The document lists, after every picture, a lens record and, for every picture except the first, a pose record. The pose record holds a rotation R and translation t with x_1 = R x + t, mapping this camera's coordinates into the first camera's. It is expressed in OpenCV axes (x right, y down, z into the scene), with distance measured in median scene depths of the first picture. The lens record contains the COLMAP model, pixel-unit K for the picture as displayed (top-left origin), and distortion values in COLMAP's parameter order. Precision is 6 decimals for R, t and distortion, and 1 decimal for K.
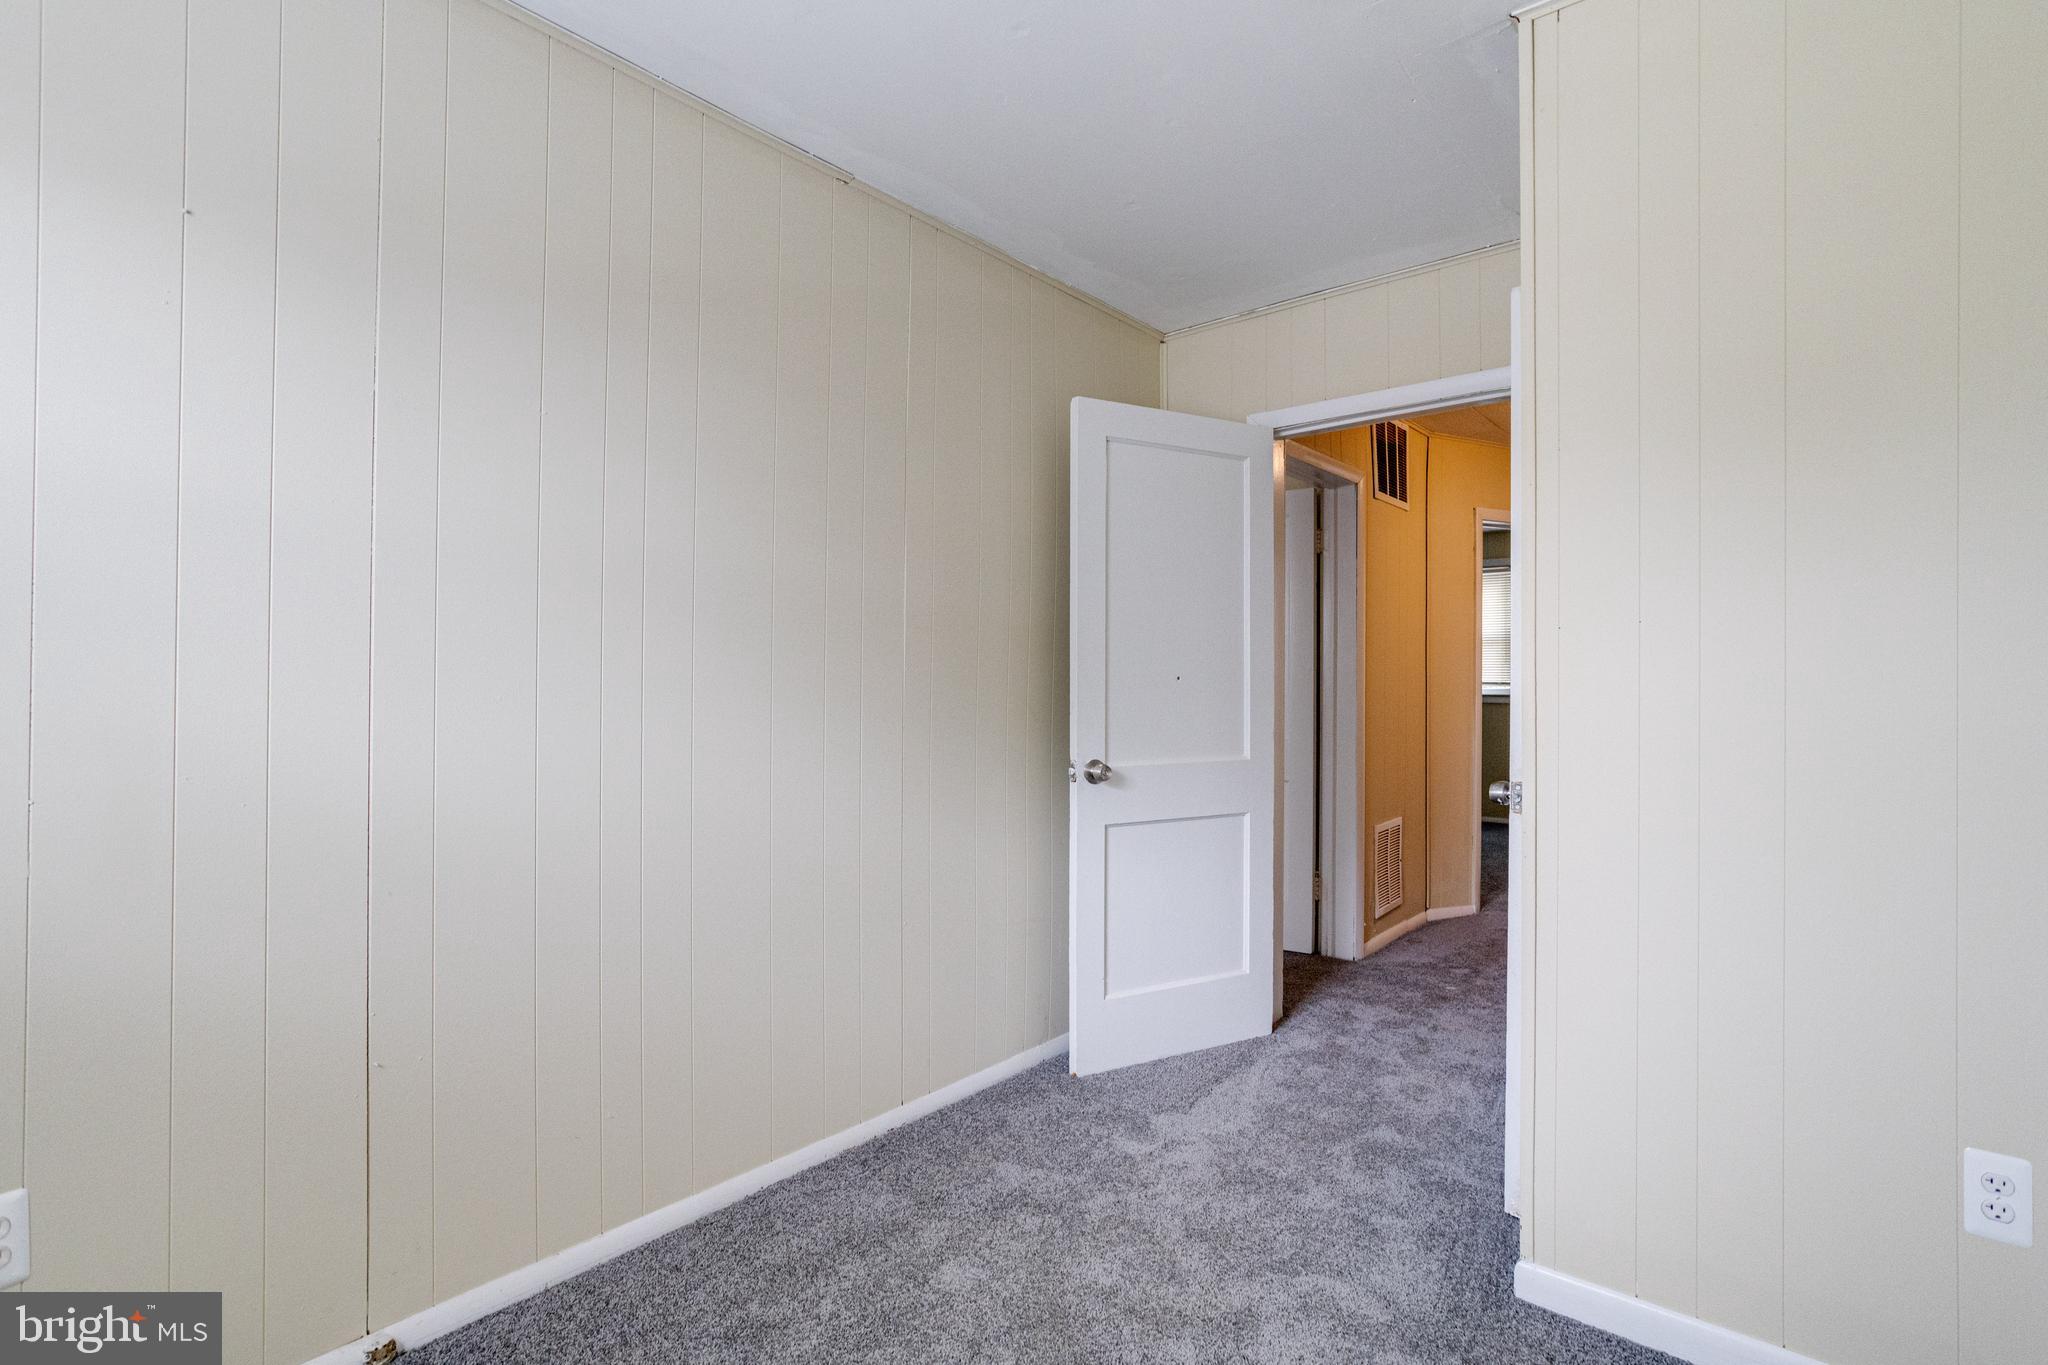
lens RADIAL K [[992.9, 0, 1046.2], [0, 992.9, 676.6], [0, 0, 1]] dist [-0.041836, 0.024504]
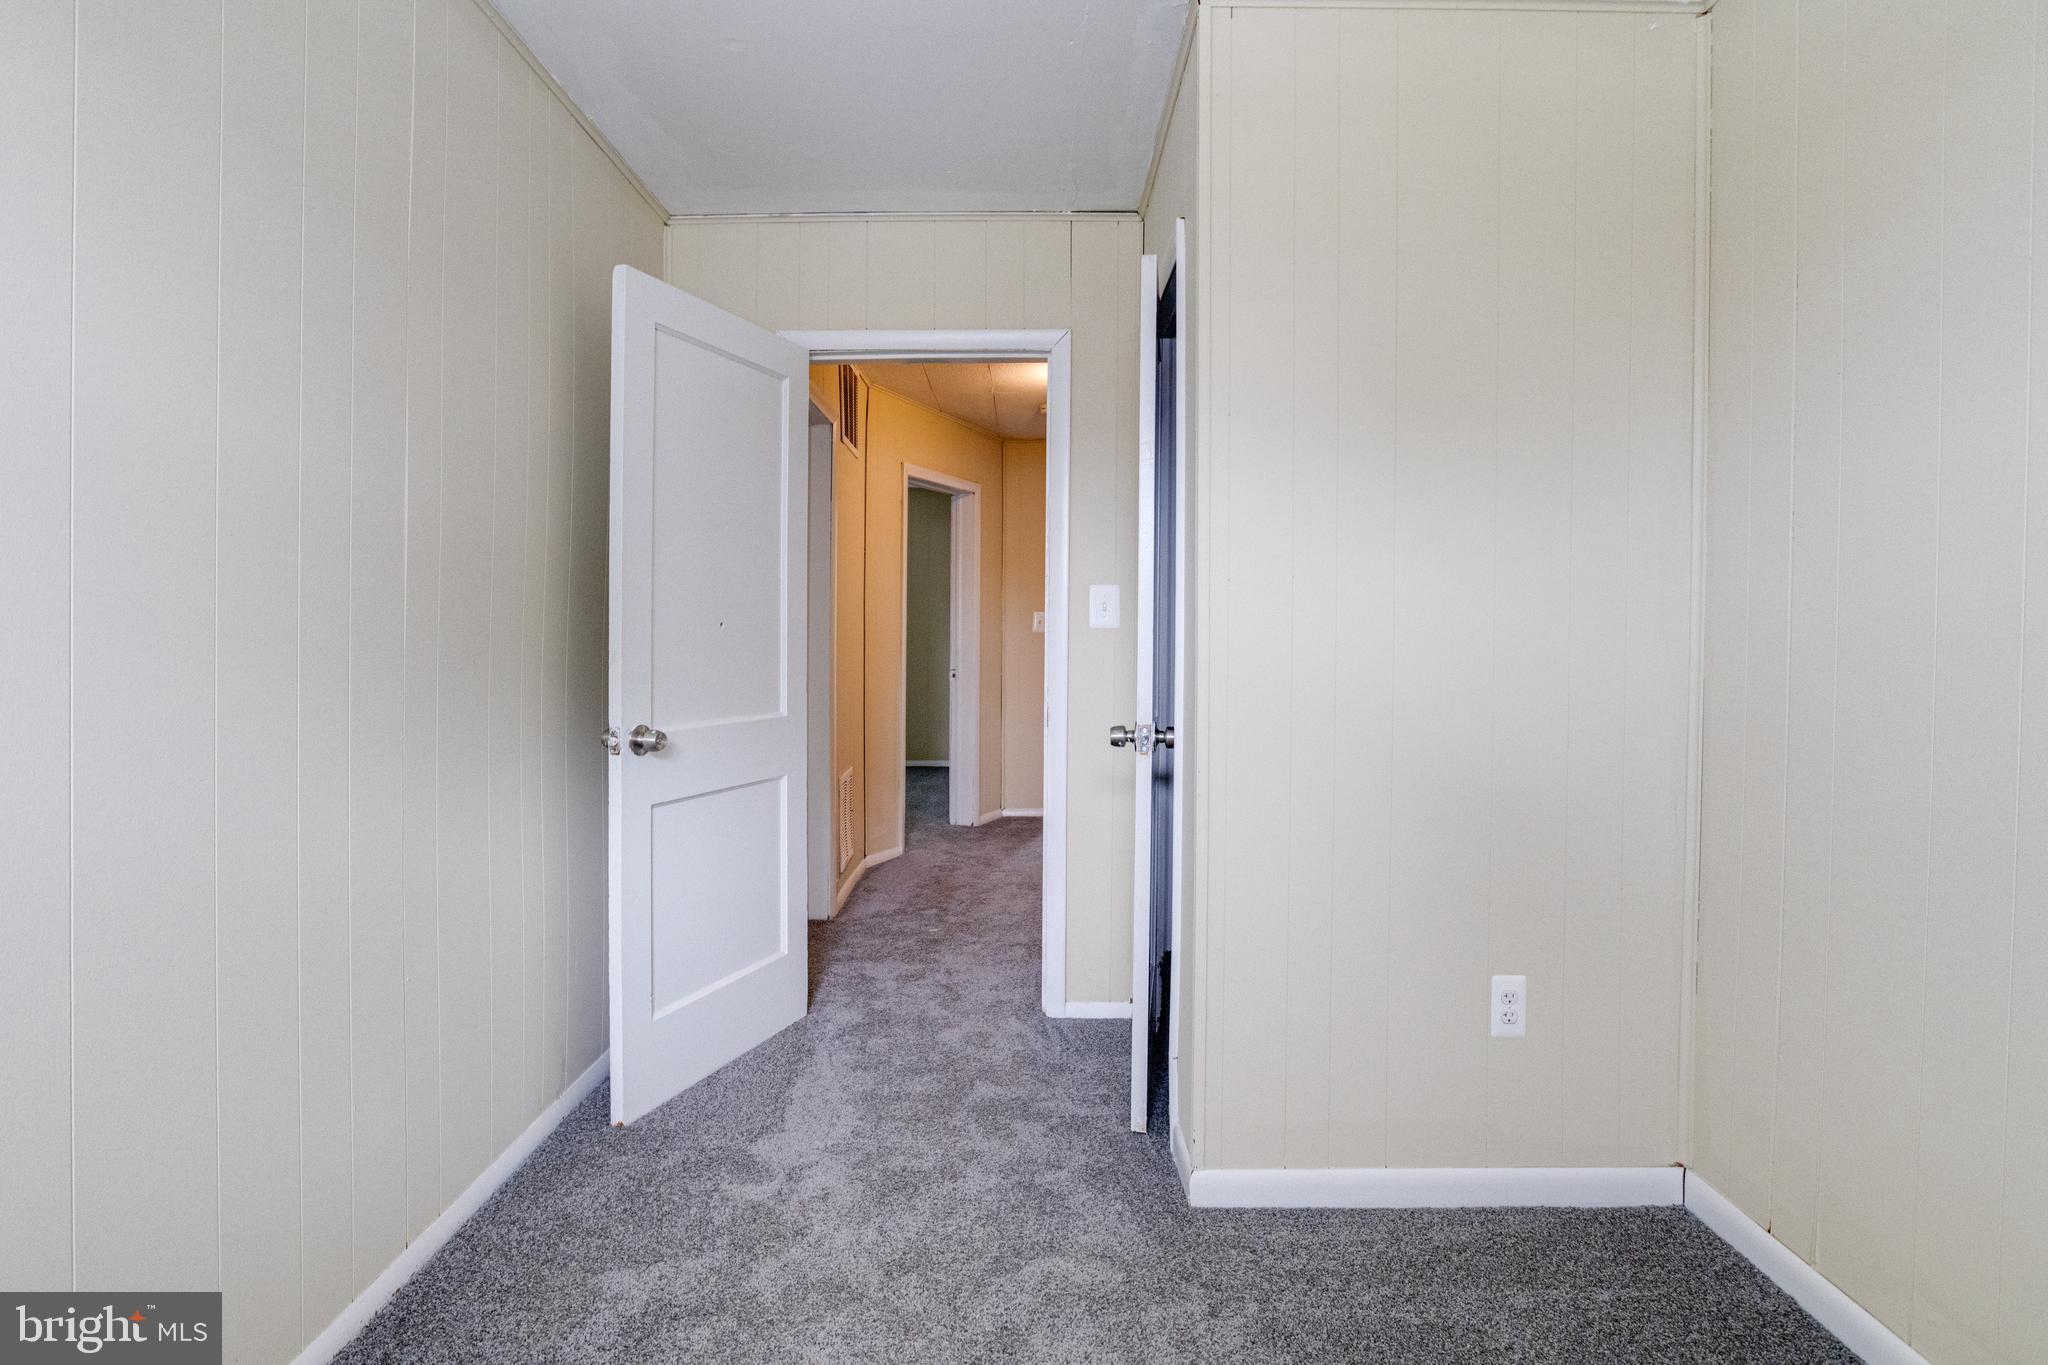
lens RADIAL K [[992.9, 0, 1016.1], [0, 992.9, 639.8], [0, 0, 1]] dist [-0.041836, 0.024504]
pose [[0.772069, -0.000480, 0.635539, -0.223048], [-0.008103, 0.999911, 0.010598, 0.004249], [-0.635487, -0.013332, 0.771996, 0.196020]]
